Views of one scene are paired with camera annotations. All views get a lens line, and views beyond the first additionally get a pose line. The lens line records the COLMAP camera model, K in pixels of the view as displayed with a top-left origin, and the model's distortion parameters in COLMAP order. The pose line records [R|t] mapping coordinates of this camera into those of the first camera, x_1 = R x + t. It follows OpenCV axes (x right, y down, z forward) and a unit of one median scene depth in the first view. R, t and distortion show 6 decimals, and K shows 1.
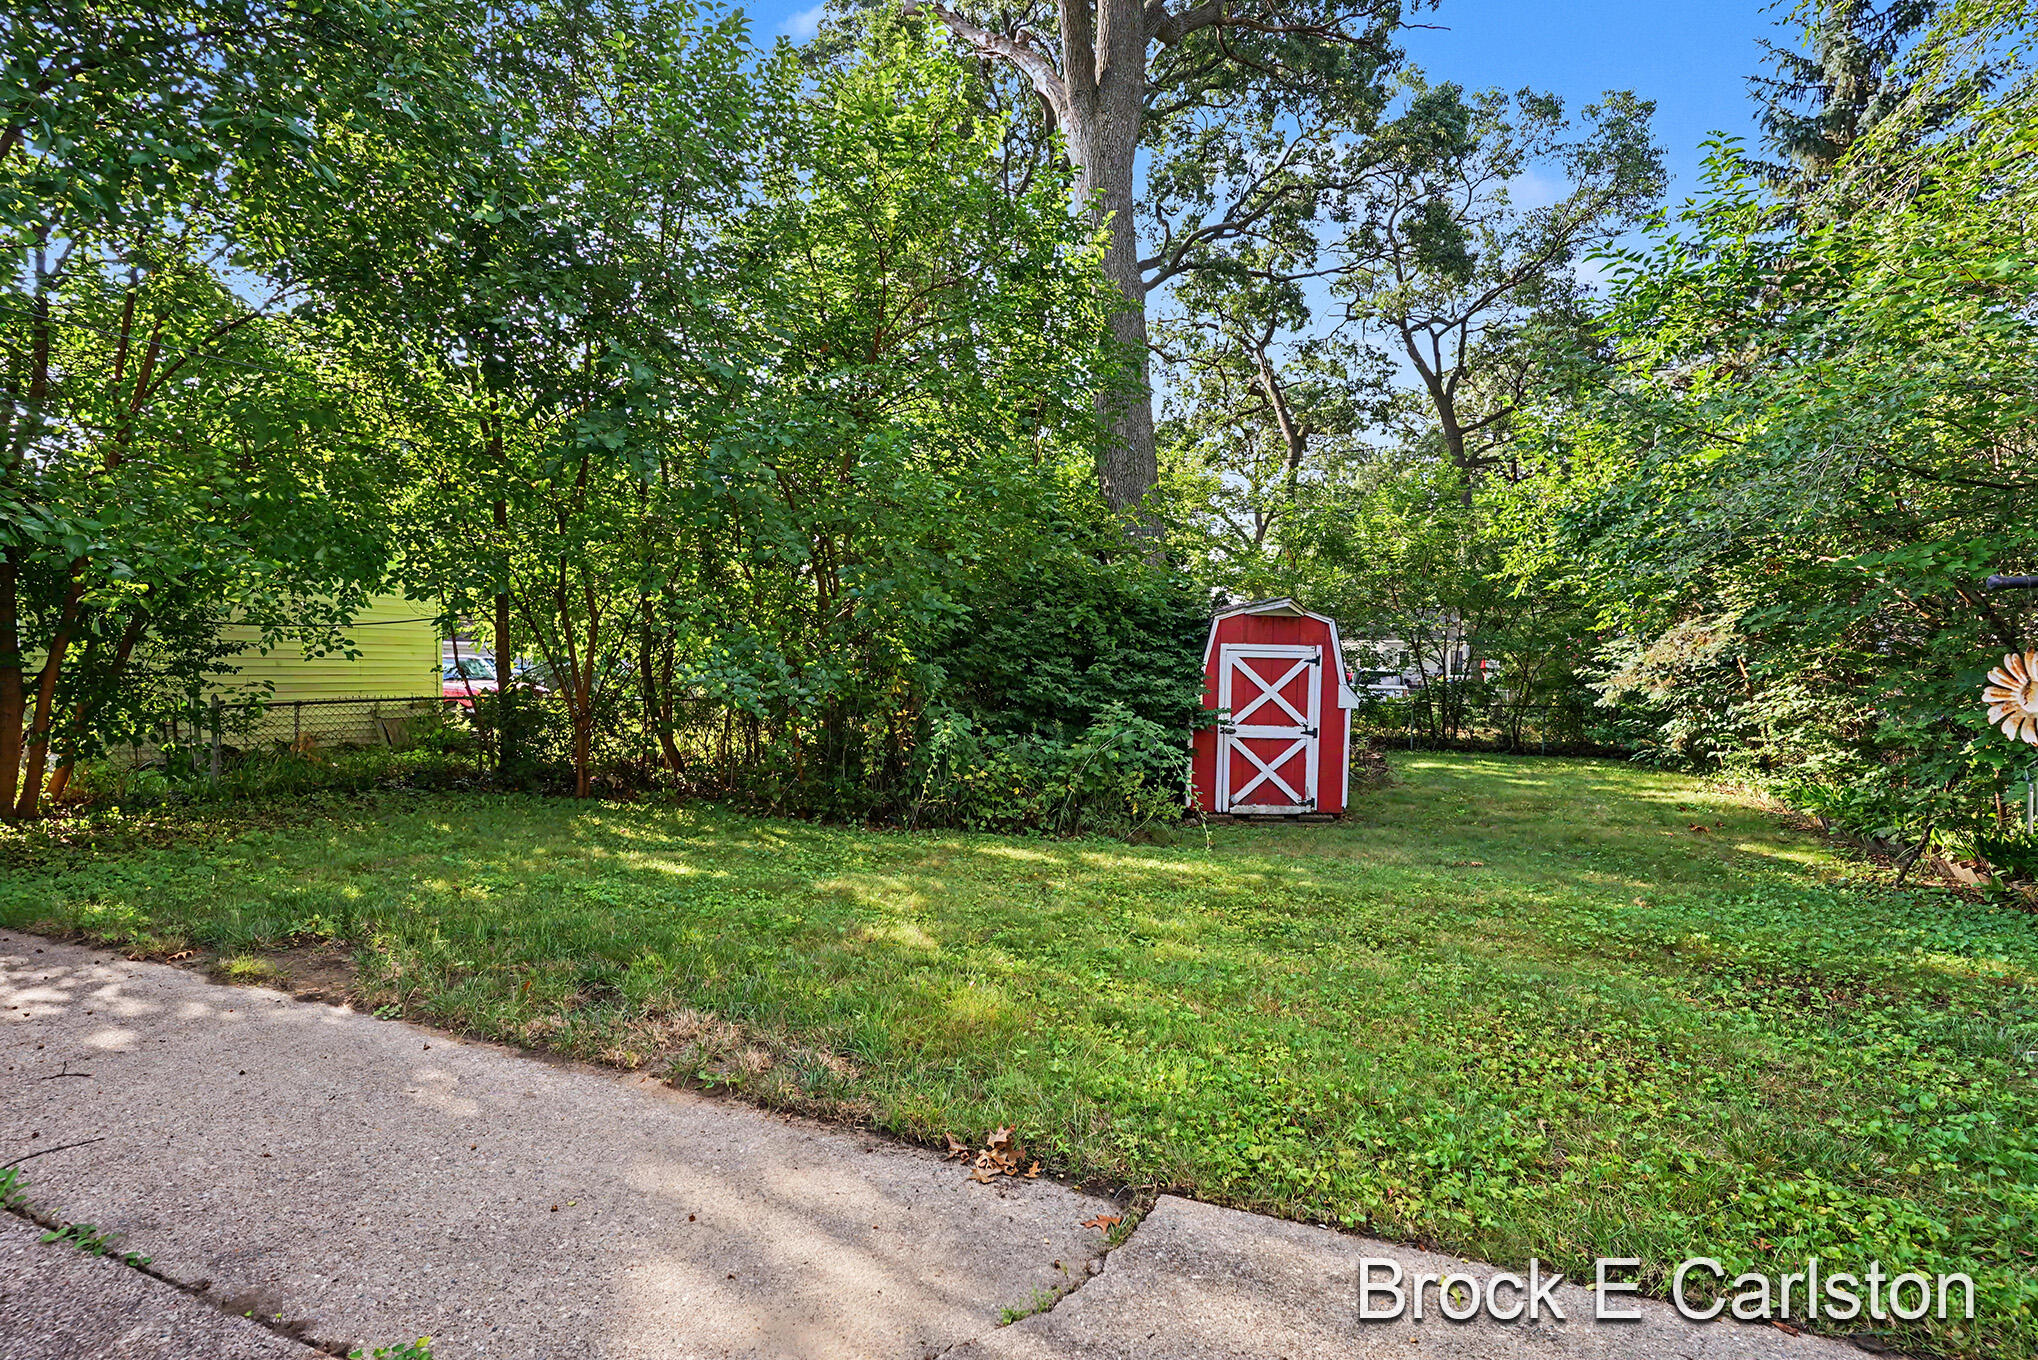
lens RADIAL K [[971.2, 0, 1000.9], [0, 971.2, 677.7], [0, 0, 1]] dist [-0.009649, 0.005369]
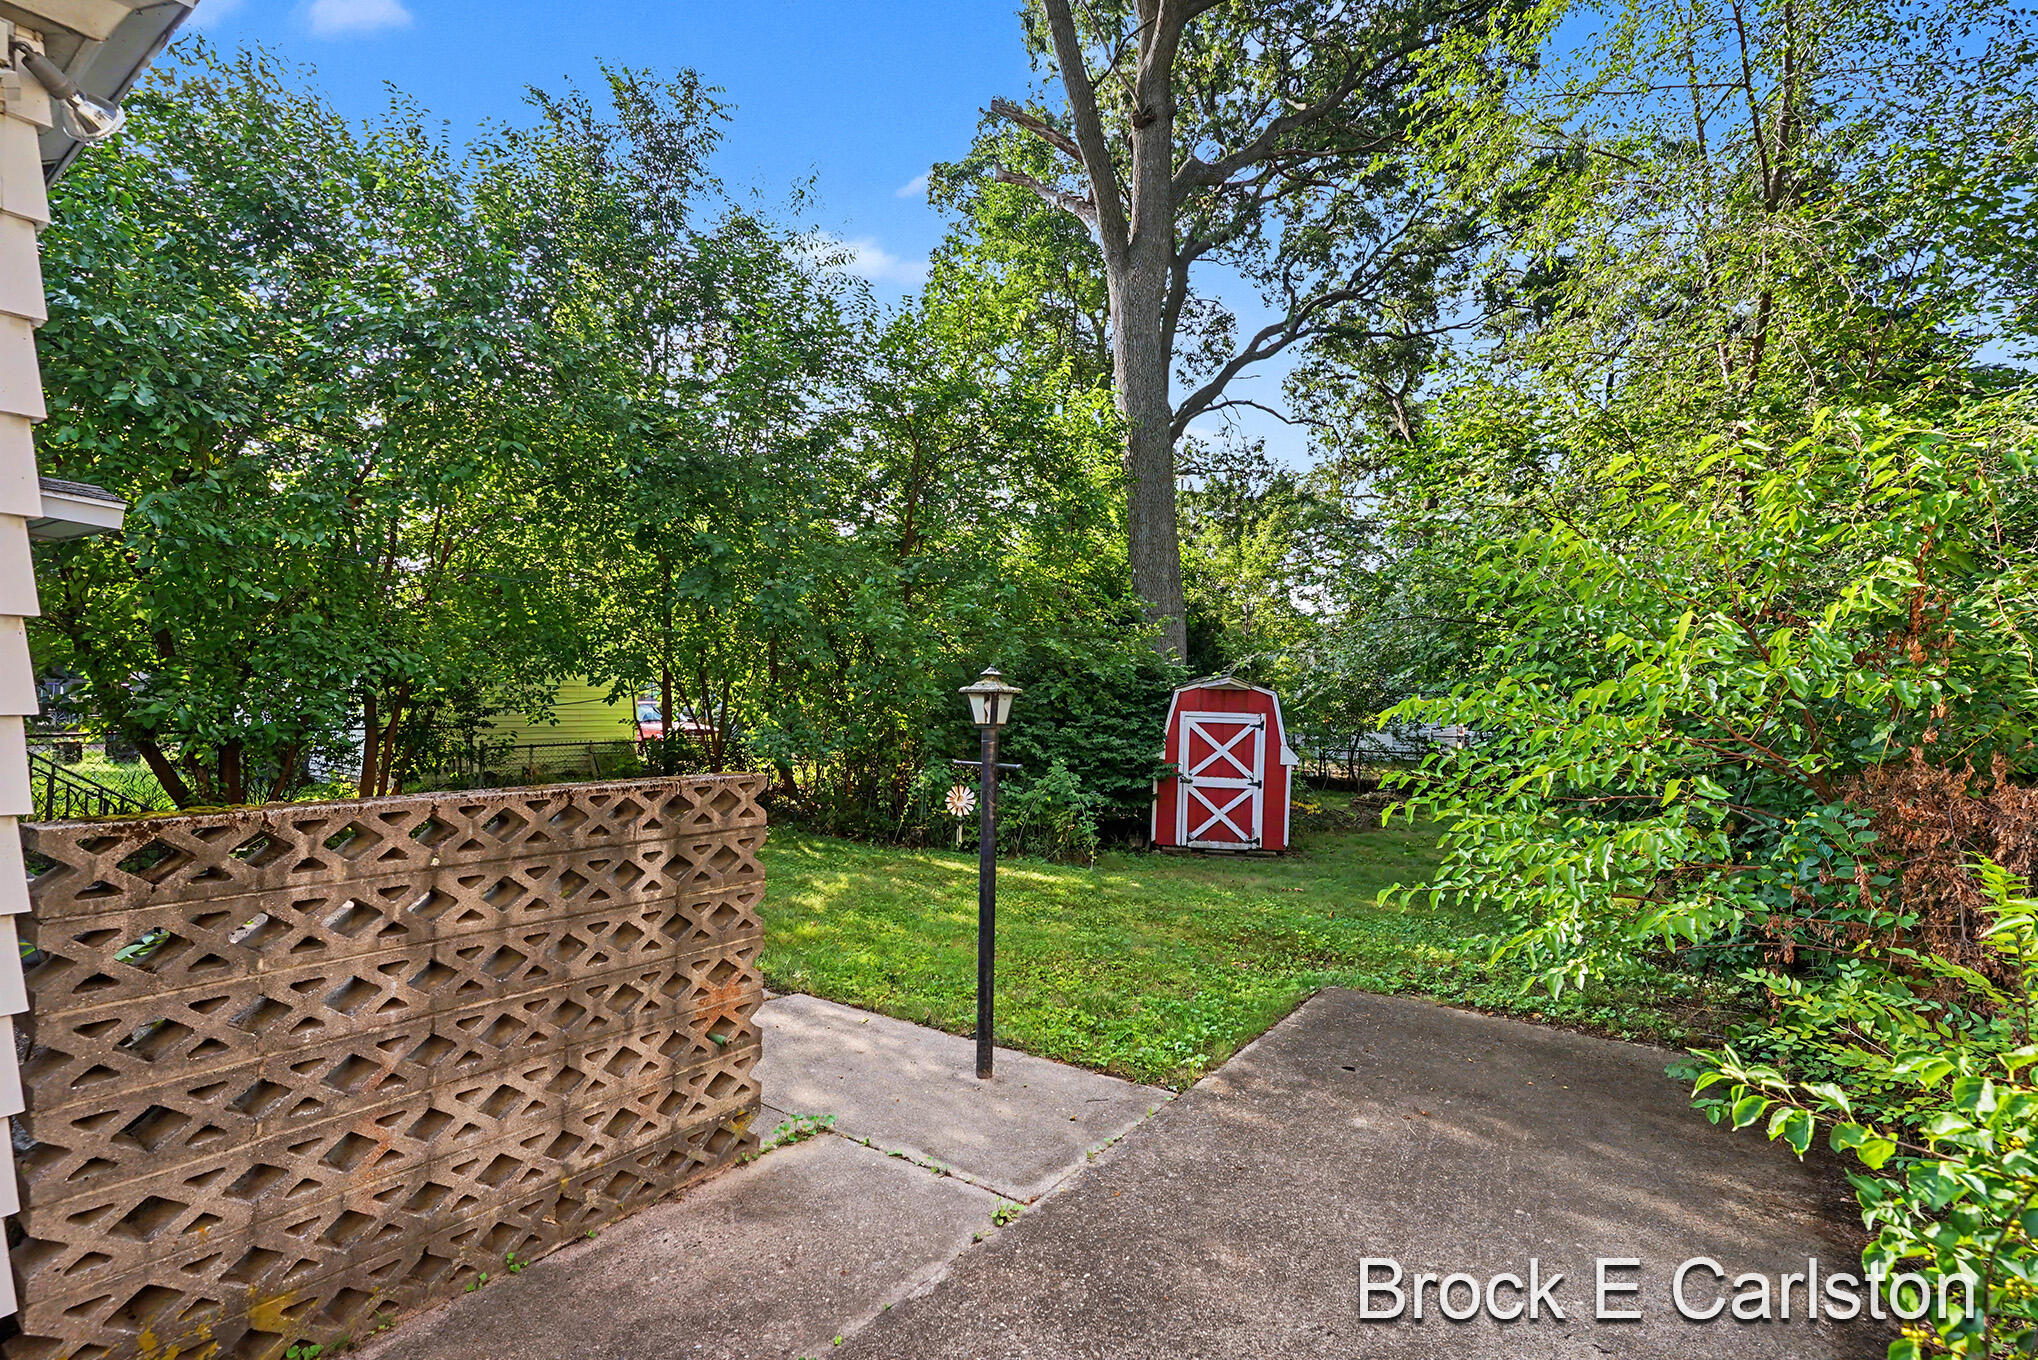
lens RADIAL K [[971.2, 0, 1001.1], [0, 971.2, 675.6], [0, 0, 1]] dist [-0.009649, 0.005369]
pose [[0.979158, 0.004882, -0.203039, 0.249767], [-0.011307, 0.999471, -0.030494, -0.039848], [0.202783, 0.032154, 0.978696, -0.277682]]
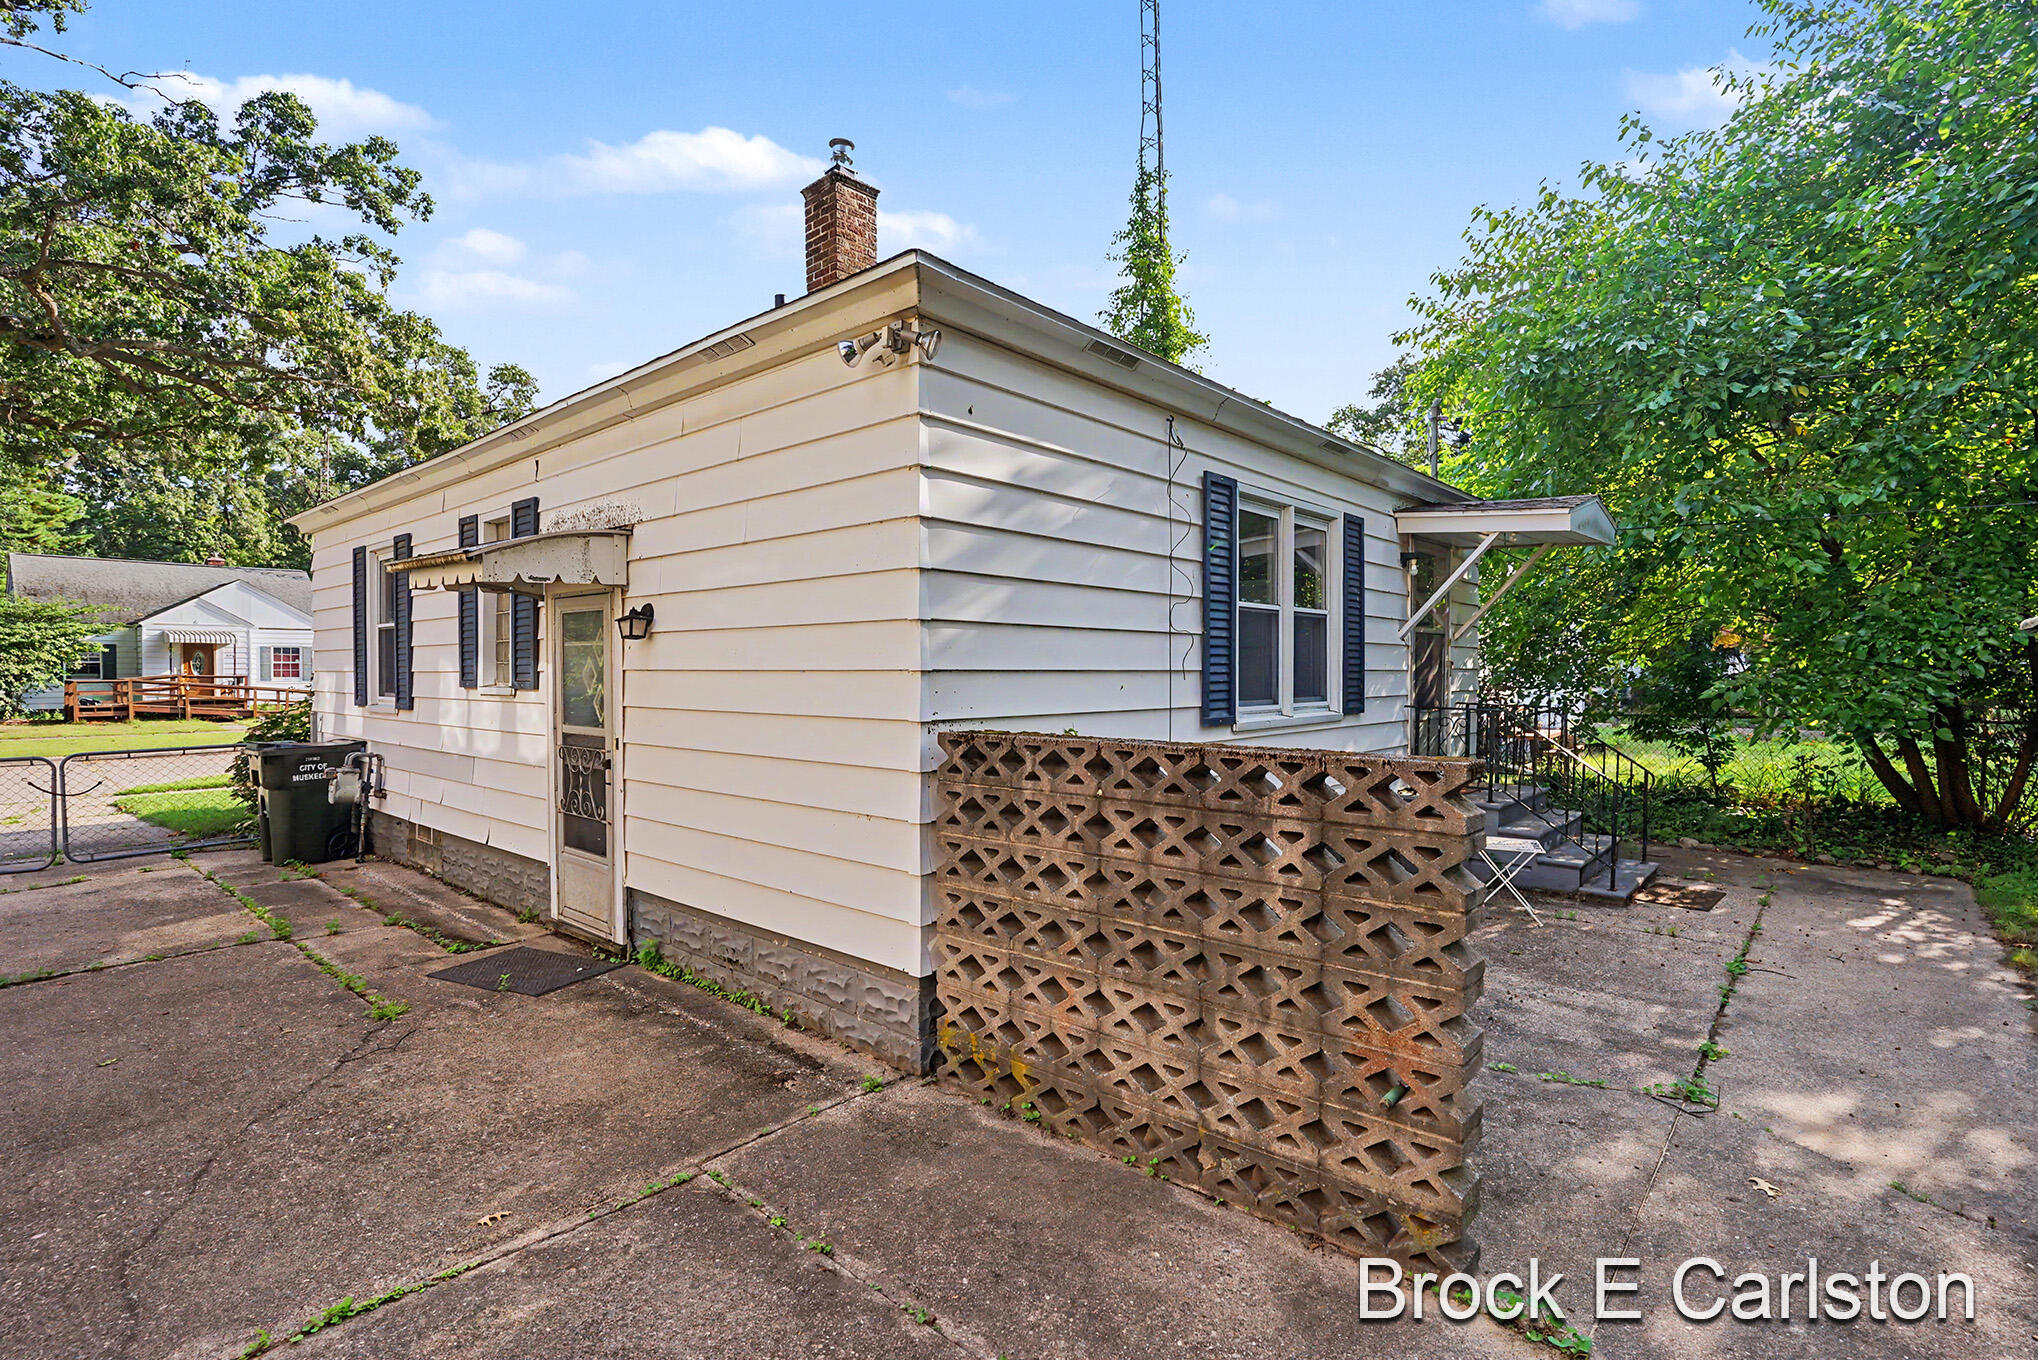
lens RADIAL K [[971.2, 0, 1015.4], [0, 971.2, 679.2], [0, 0, 1]] dist [-0.009649, 0.005369]
pose [[-0.305512, -0.001099, -0.952188, 0.359882], [-0.011969, 0.999925, 0.002686, -0.034471], [0.952113, 0.012217, -0.305502, 0.008779]]
